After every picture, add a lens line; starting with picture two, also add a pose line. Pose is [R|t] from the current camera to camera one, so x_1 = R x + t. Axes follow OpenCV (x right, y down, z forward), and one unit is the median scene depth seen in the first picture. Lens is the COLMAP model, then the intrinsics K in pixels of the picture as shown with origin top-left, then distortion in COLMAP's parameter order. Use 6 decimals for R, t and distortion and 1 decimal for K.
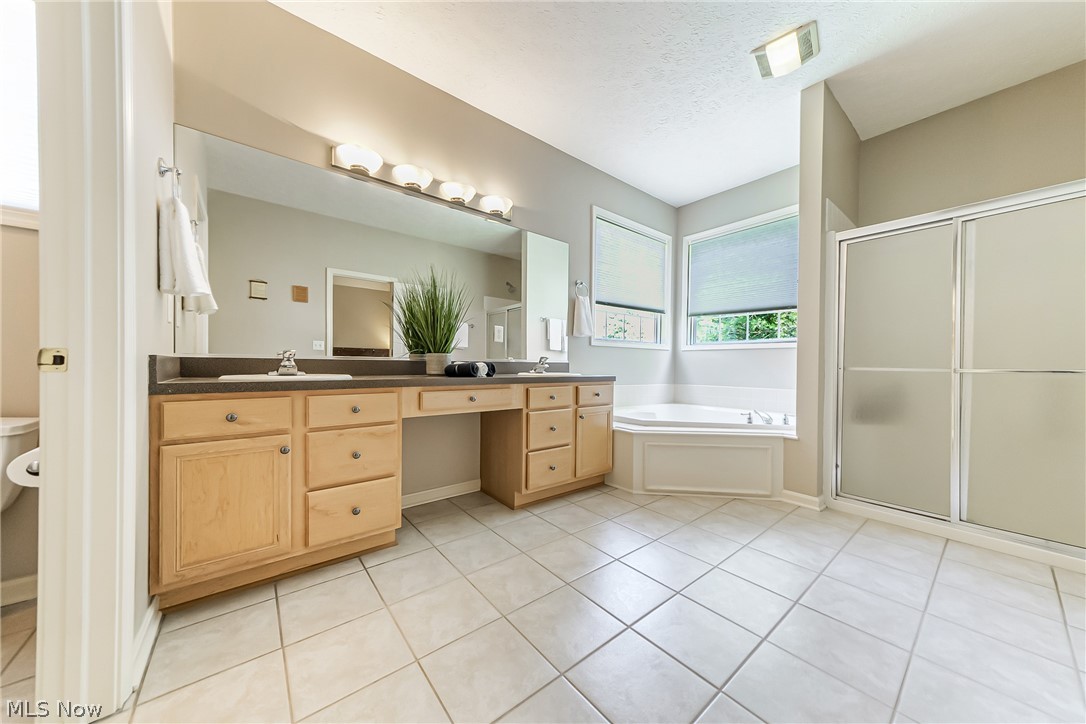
lens RADIAL K [[365.8, 0, 540.9], [0, 365.8, 361.0], [0, 0, 1]] dist [-0.001246, -0.000055]
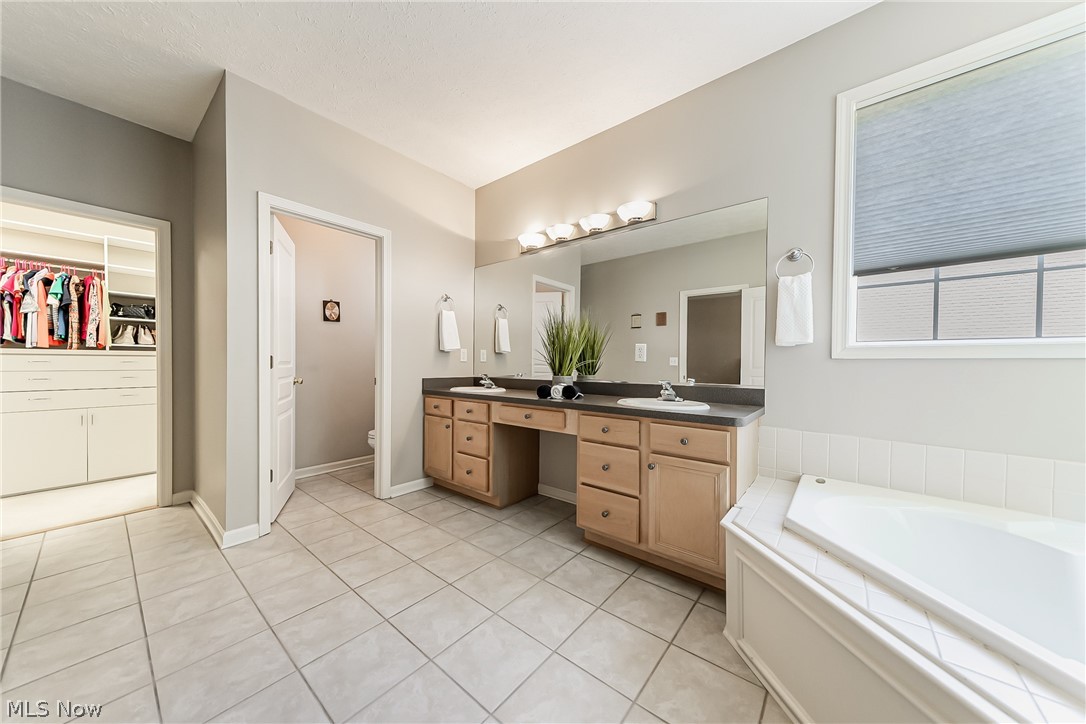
lens RADIAL K [[365.8, 0, 540.9], [0, 365.8, 361.0], [0, 0, 1]] dist [-0.001246, -0.000055]
pose [[0.195124, -0.018002, -0.980613, 0.935988], [0.003123, 0.999838, -0.017734, -0.050927], [0.980774, 0.000398, 0.195148, 0.776620]]
